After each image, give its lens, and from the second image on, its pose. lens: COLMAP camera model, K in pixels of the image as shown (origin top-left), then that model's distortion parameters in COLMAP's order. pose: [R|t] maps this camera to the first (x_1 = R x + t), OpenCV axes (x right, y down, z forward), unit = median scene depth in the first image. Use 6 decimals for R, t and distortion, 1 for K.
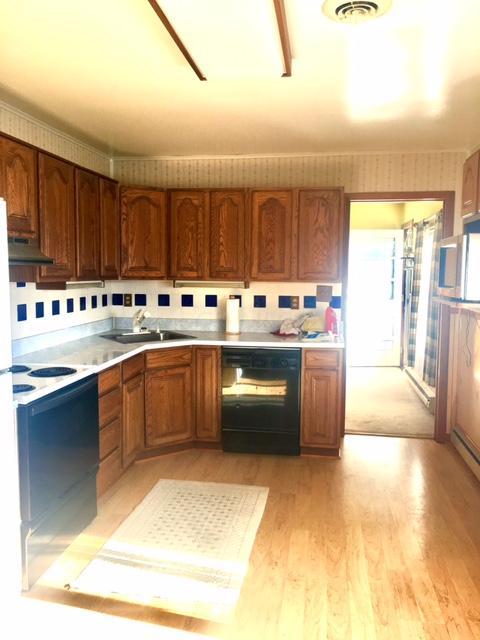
lens RADIAL K [[547.3, 0, 239.9], [0, 547.3, 320.3], [0, 0, 1]] dist [0.030223, -0.025026]
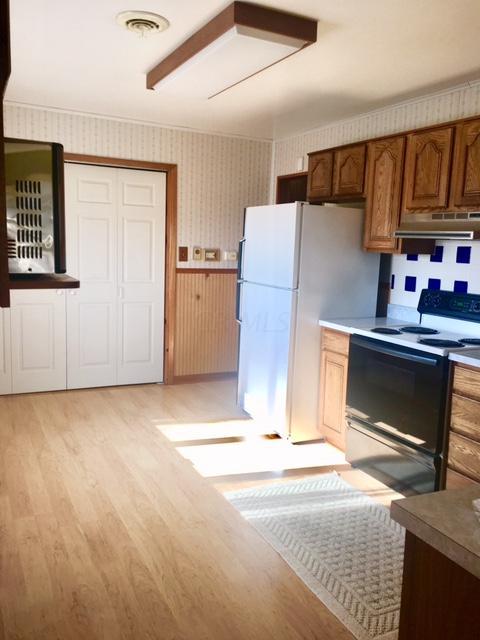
lens RADIAL K [[547.3, 0, 239.9], [0, 547.3, 319.3], [0, 0, 1]] dist [0.030223, -0.025026]
pose [[-0.813543, 0.061117, -0.578284, 0.650810], [-0.085678, 0.971010, 0.223157, -0.159753], [0.575158, 0.231094, -0.784722, 1.866391]]
